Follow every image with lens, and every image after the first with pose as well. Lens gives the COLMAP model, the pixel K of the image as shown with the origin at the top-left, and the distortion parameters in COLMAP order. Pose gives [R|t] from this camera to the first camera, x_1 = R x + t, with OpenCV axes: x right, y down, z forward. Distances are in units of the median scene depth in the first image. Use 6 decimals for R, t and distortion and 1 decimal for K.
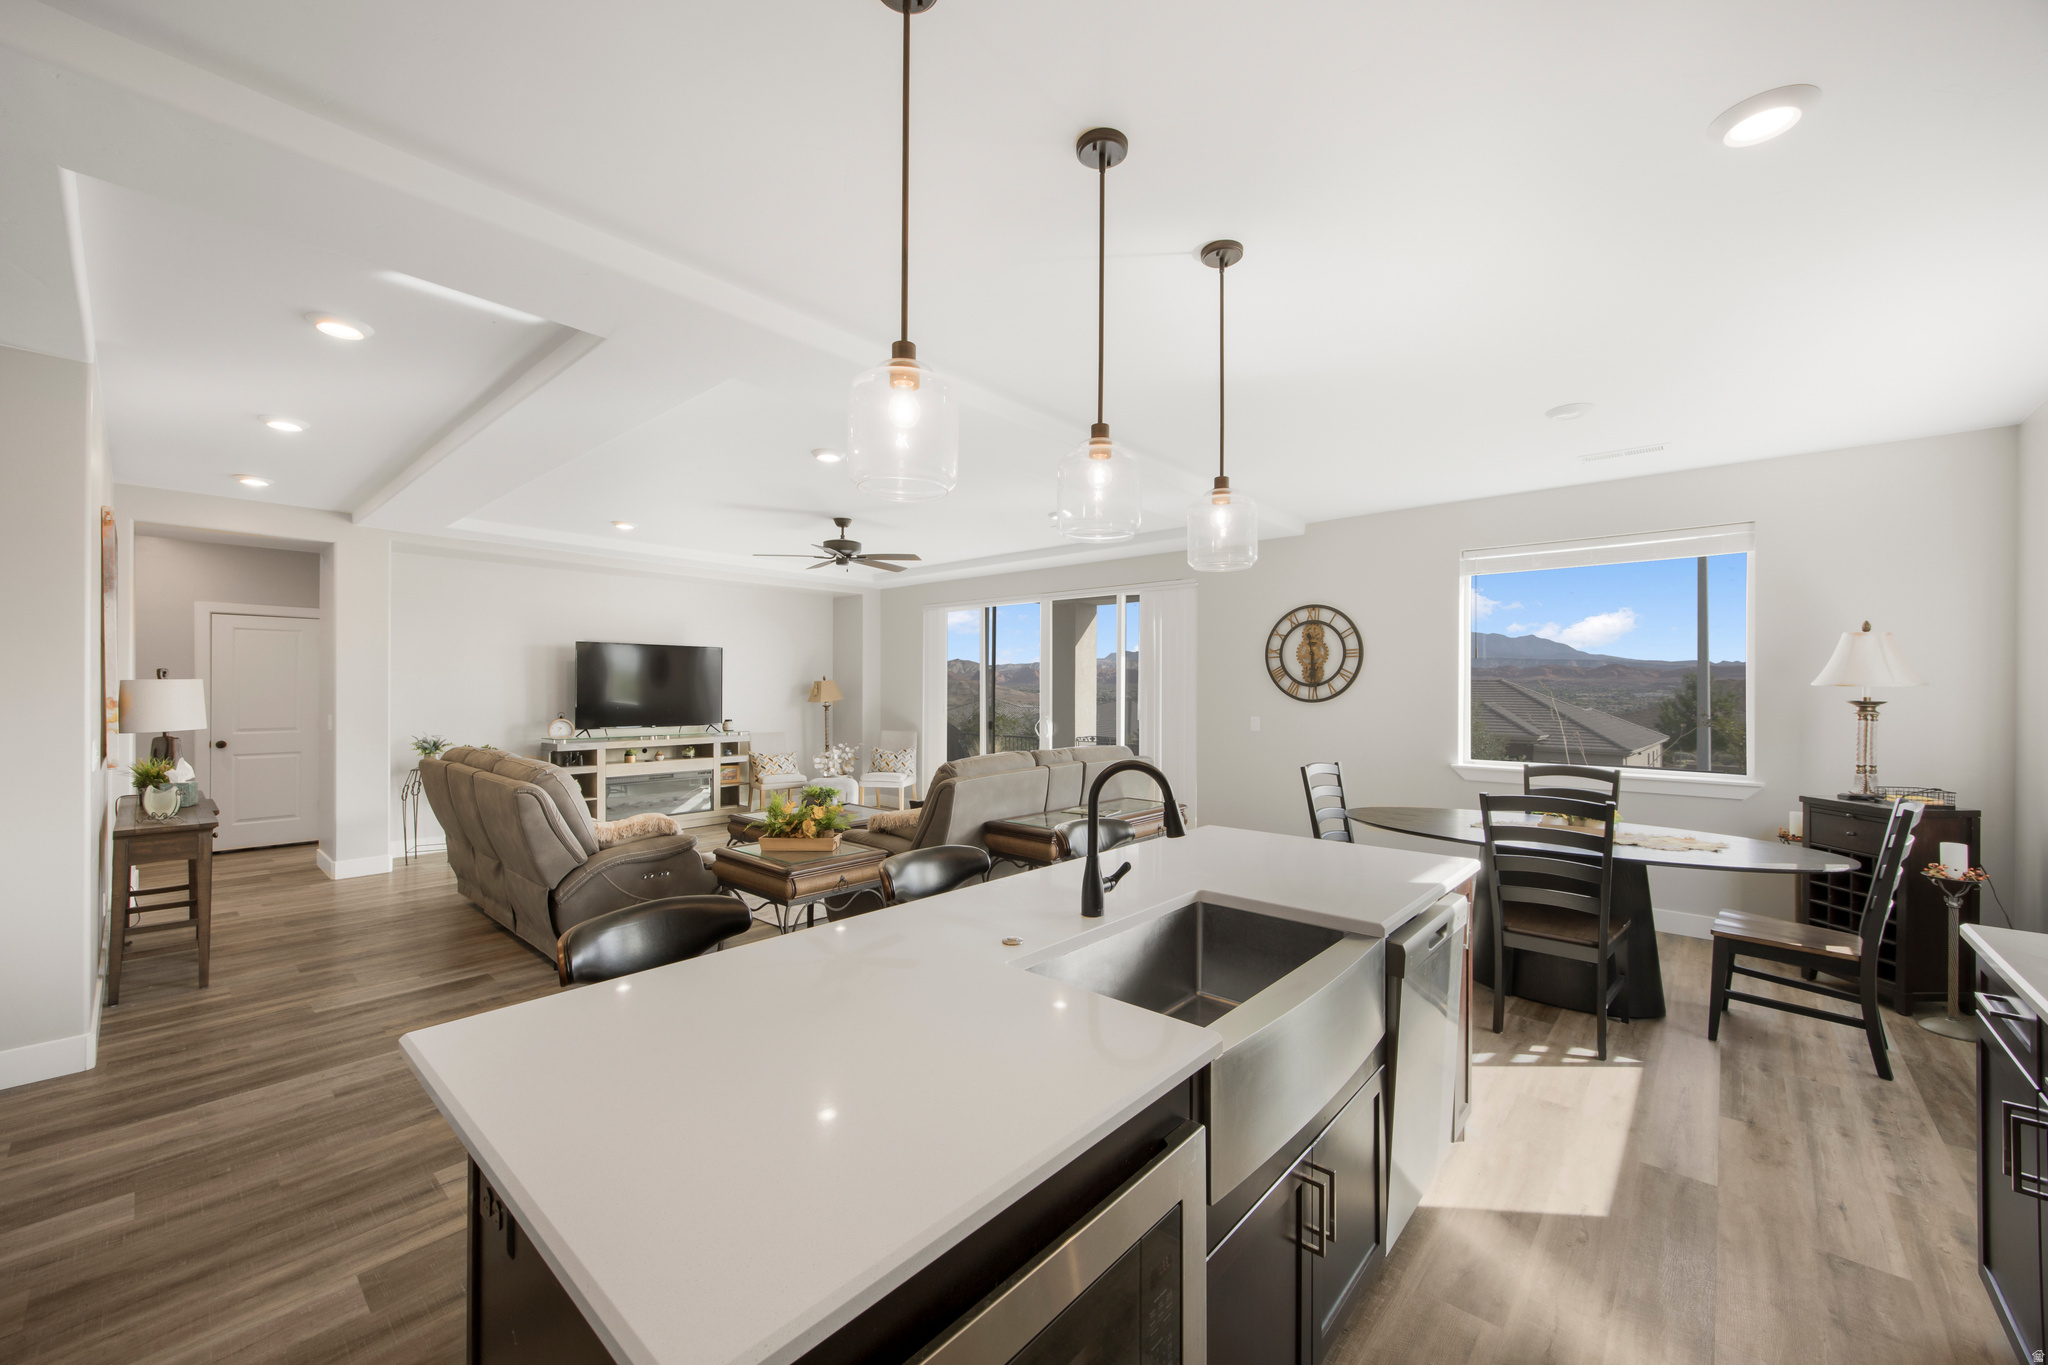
lens RADIAL K [[789.9, 0, 1017.9], [0, 789.9, 684.3], [0, 0, 1]] dist [-0.002658, 0.002121]
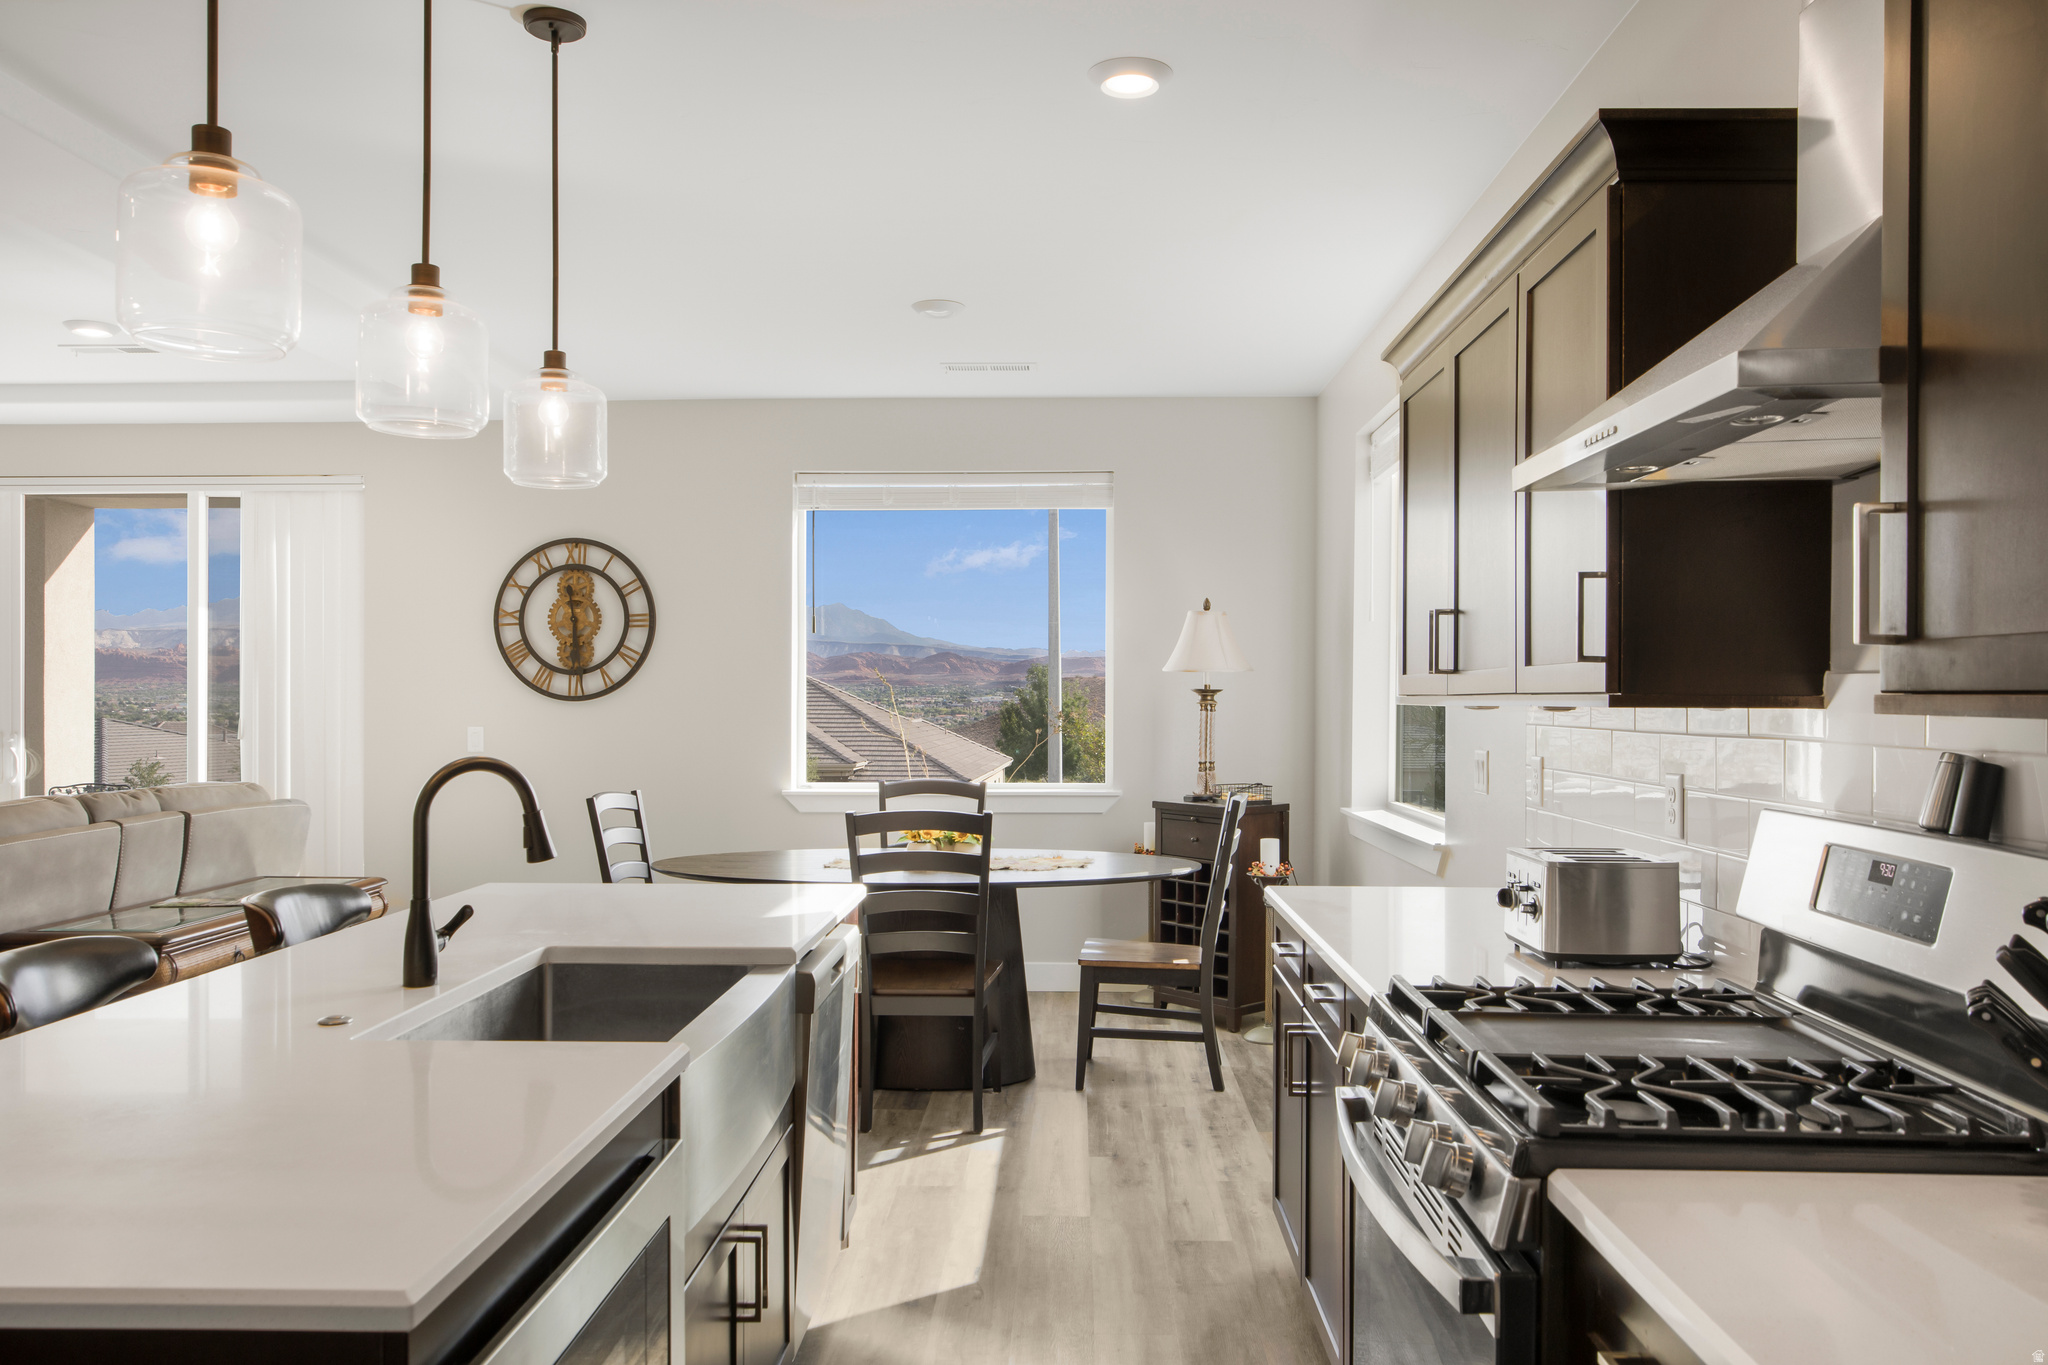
lens RADIAL K [[1479.2, 0, 1031.7], [0, 1479.2, 692.5], [0, 0, 1]] dist [-0.005897, -0.009227]
pose [[0.763988, -0.004900, 0.645212, -0.167508], [-0.000140, 0.999970, 0.007760, 0.014958], [-0.645231, -0.006019, 0.763964, -0.161868]]
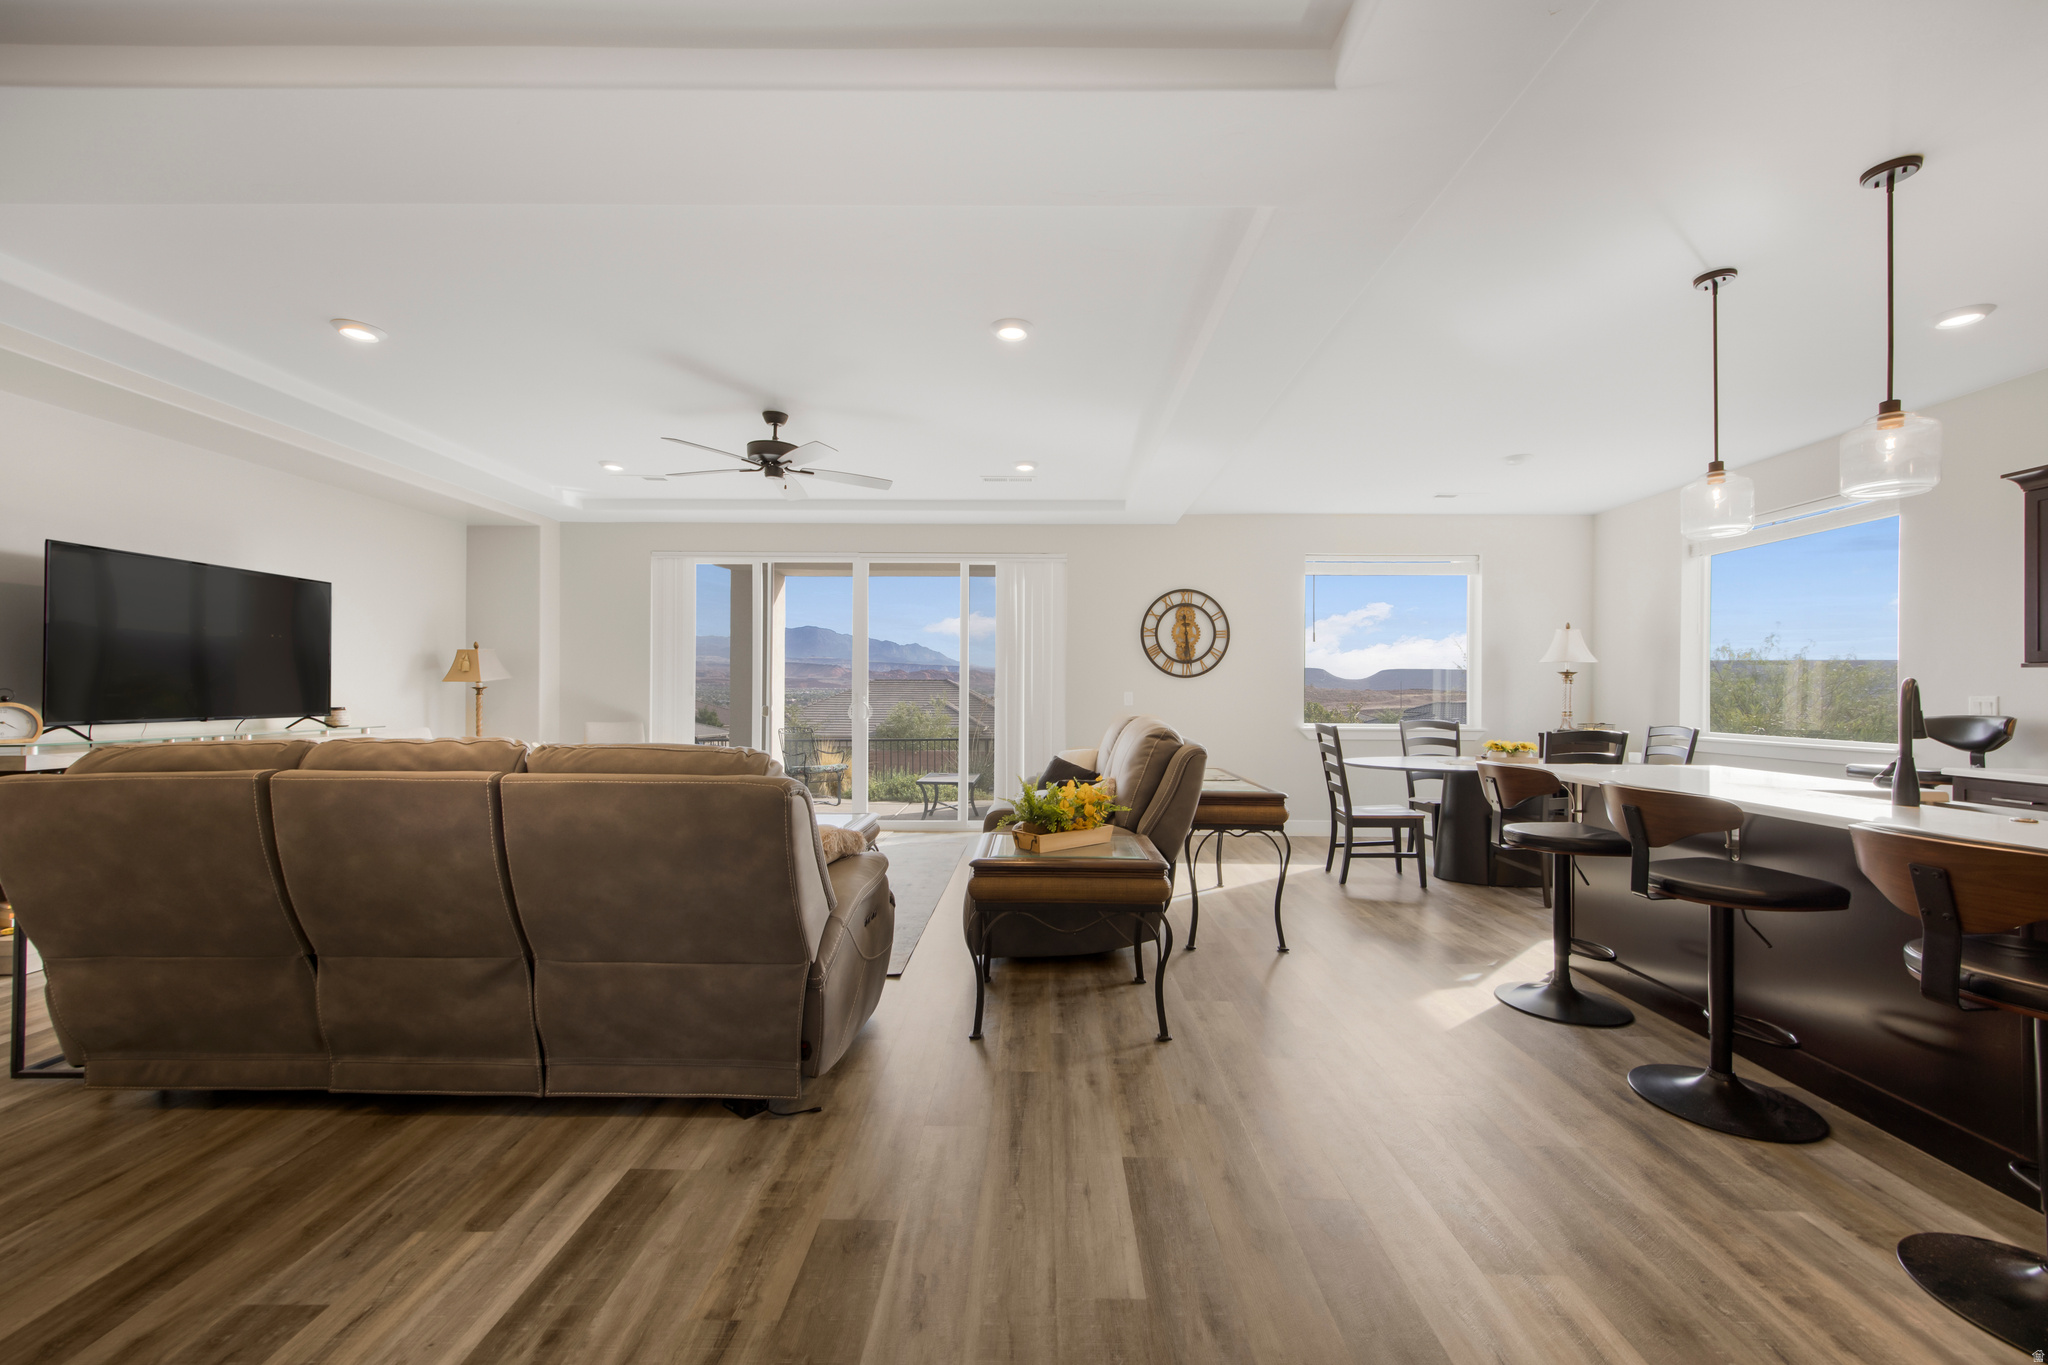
lens RADIAL K [[789.9, 0, 1085.7], [0, 789.9, 711.5], [0, 0, 1]] dist [-0.002658, 0.002121]
pose [[0.757832, -0.018929, 0.652175, -0.864830], [-0.007349, 0.999268, 0.037542, 0.056405], [-0.652408, -0.033243, 0.757138, 0.480201]]
